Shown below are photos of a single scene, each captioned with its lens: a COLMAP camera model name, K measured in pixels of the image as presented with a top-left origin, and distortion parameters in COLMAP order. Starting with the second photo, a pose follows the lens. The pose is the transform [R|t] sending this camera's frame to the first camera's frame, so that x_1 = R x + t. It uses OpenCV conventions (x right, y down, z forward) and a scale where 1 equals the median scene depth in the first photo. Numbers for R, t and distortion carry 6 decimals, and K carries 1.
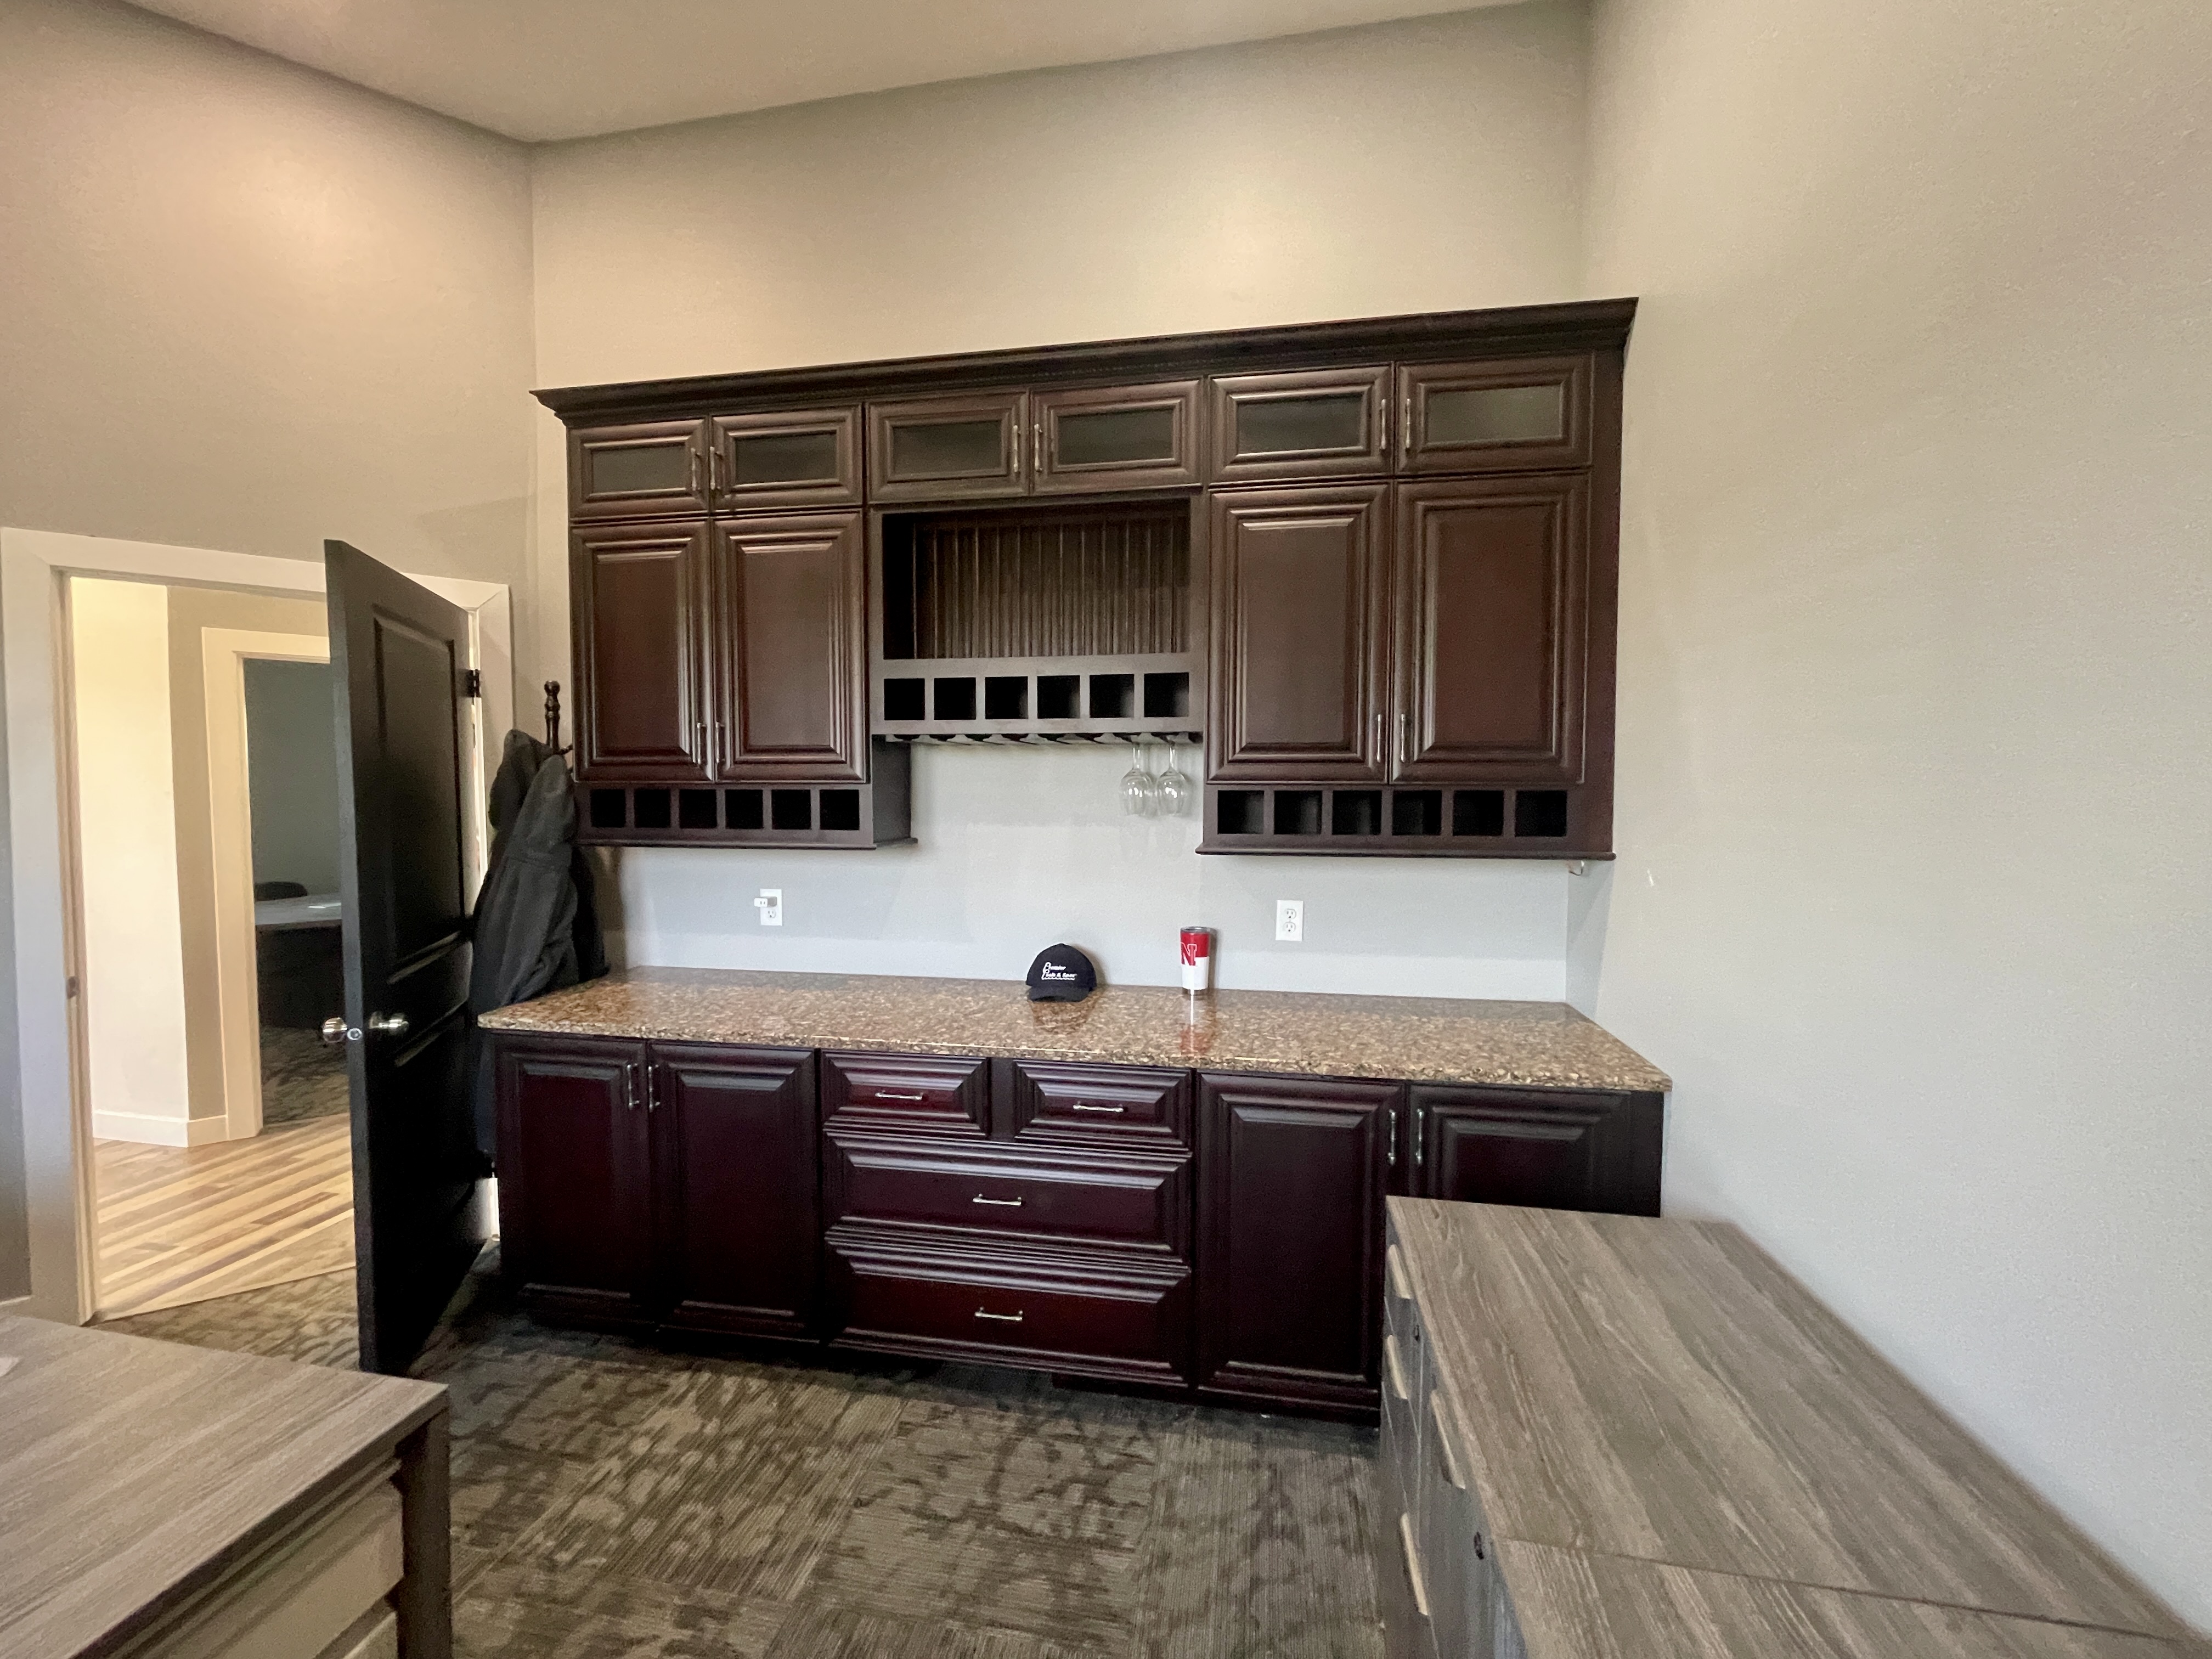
lens RADIAL K [[895.7, 0, 1096.6], [0, 895.7, 832.9], [0, 0, 1]] dist [0.001441, 0.001004]
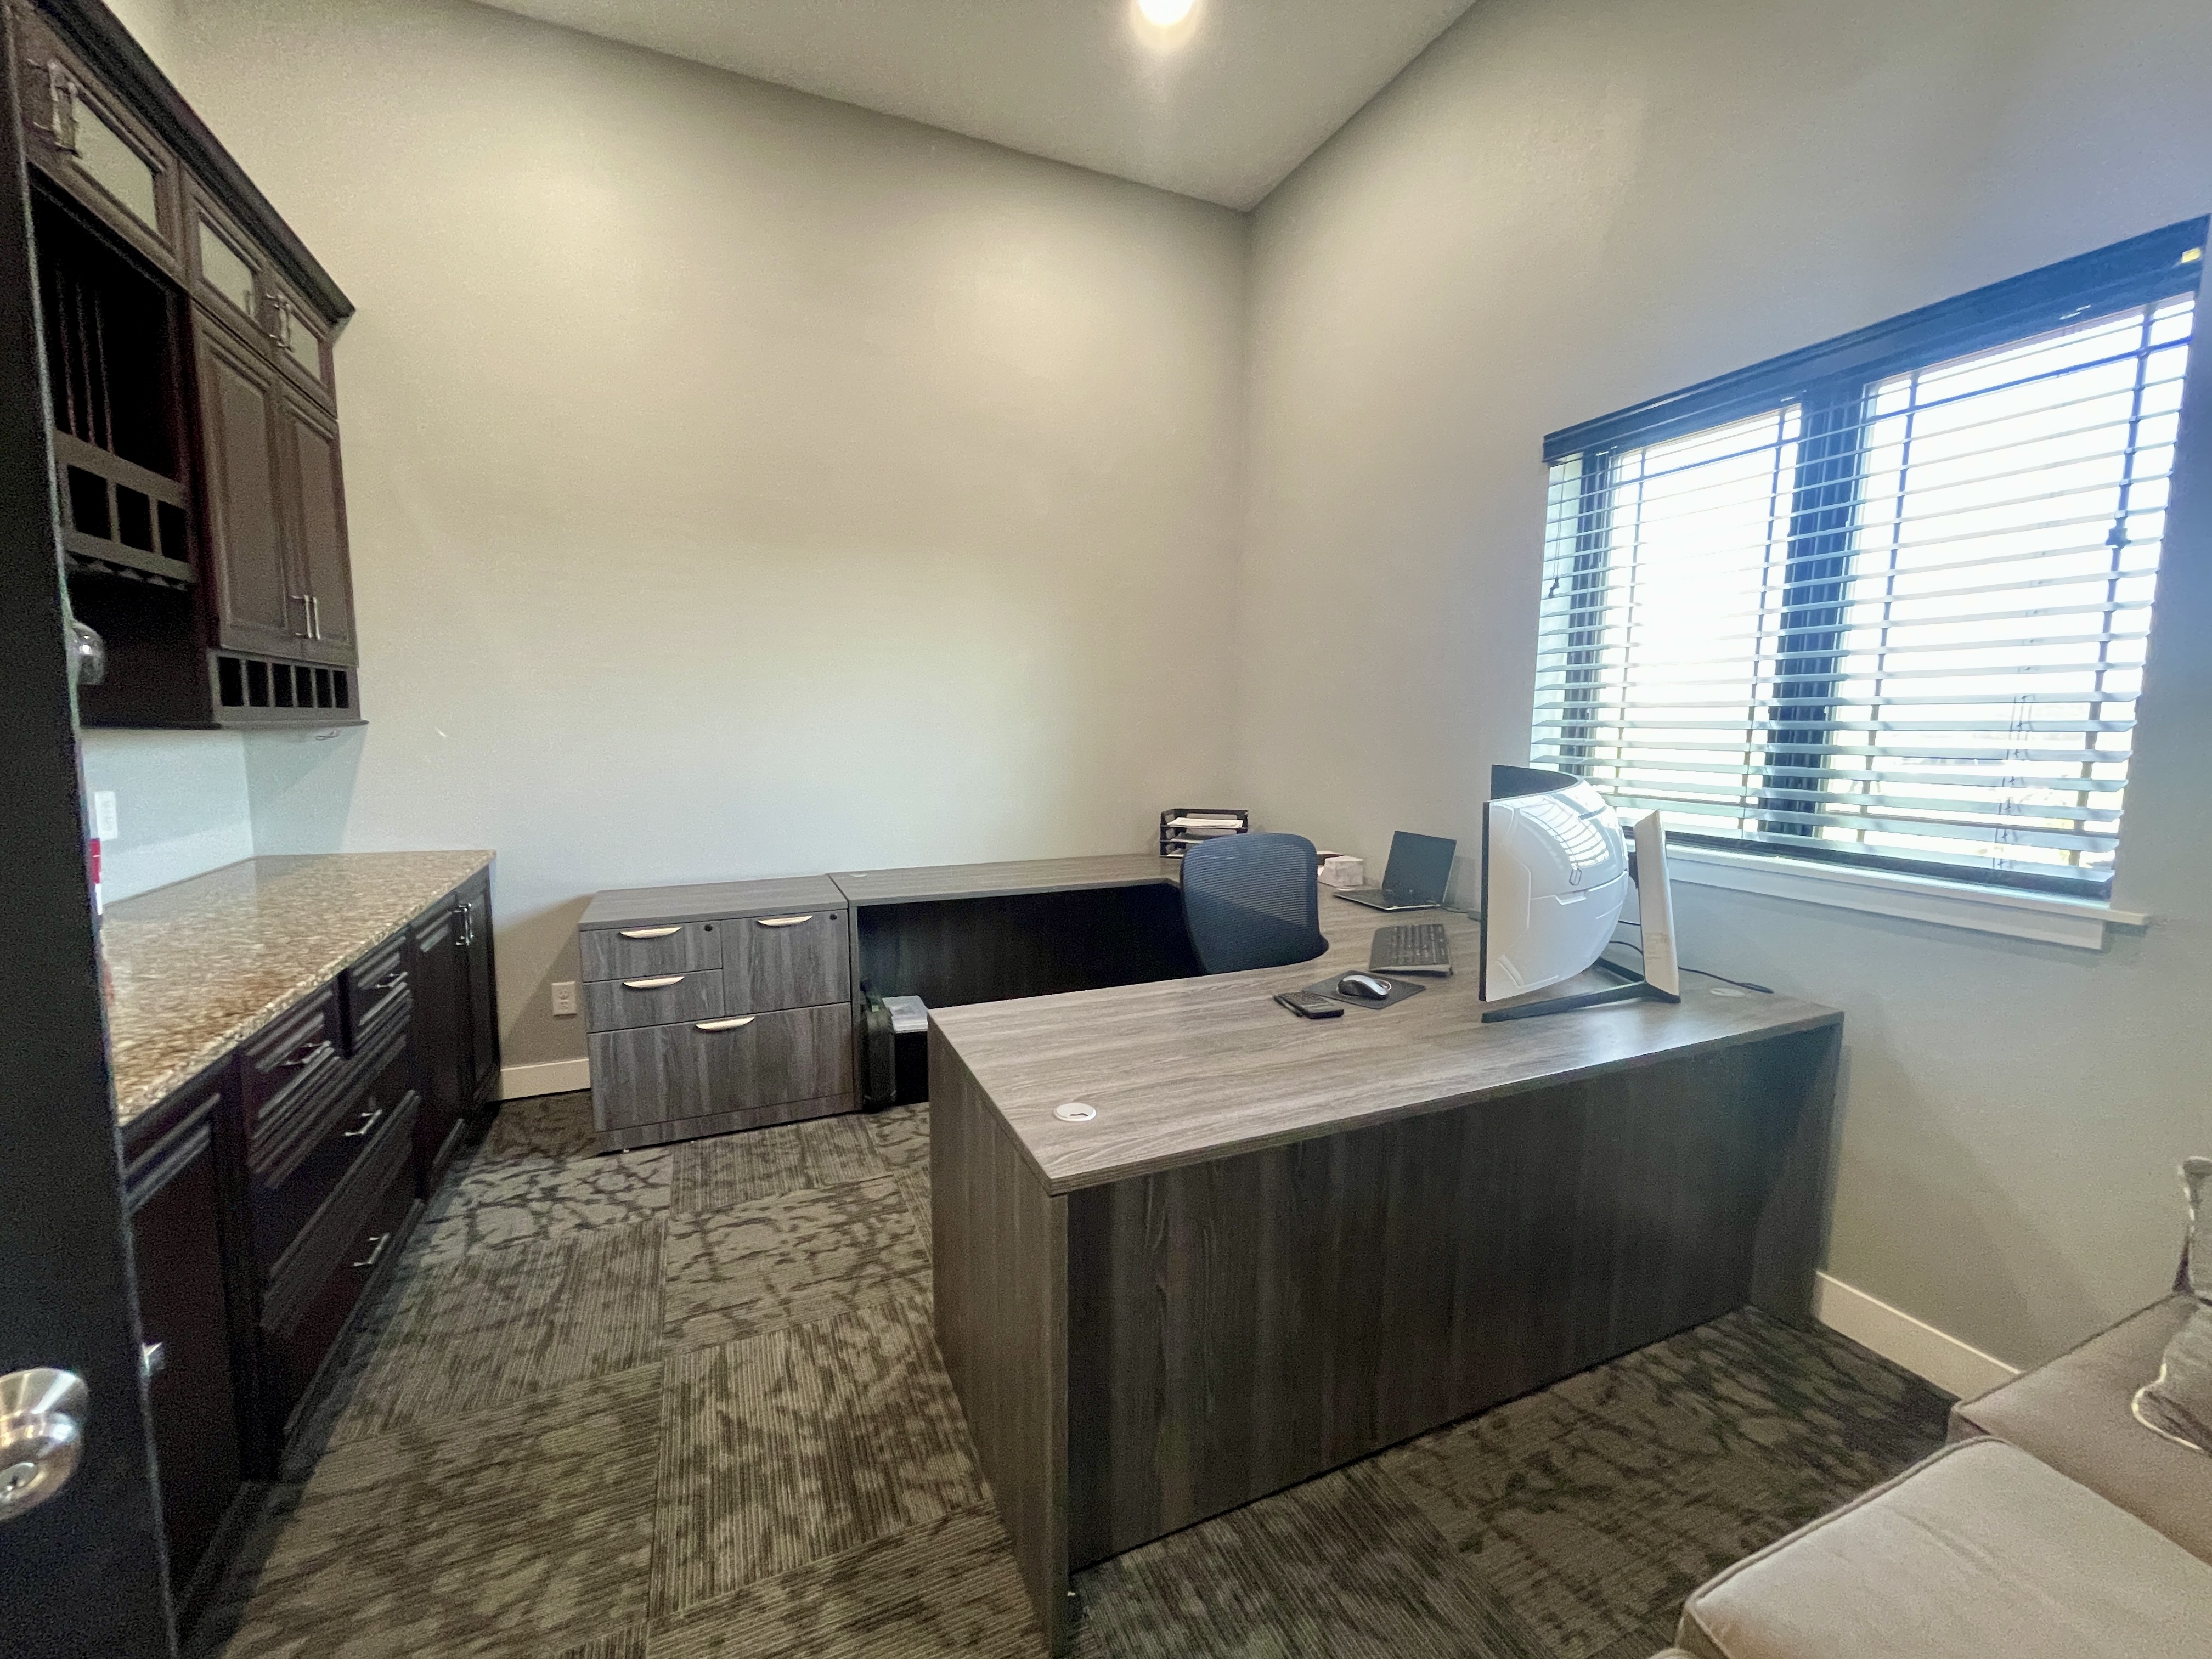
lens RADIAL K [[895.7, 0, 1096.6], [0, 895.7, 832.9], [0, 0, 1]] dist [0.001441, 0.001004]
pose [[-0.559542, -0.112321, 0.821156, -1.350346], [0.017582, 0.988943, 0.147252, 0.012195], [-0.828616, 0.096831, -0.551380, 0.972868]]
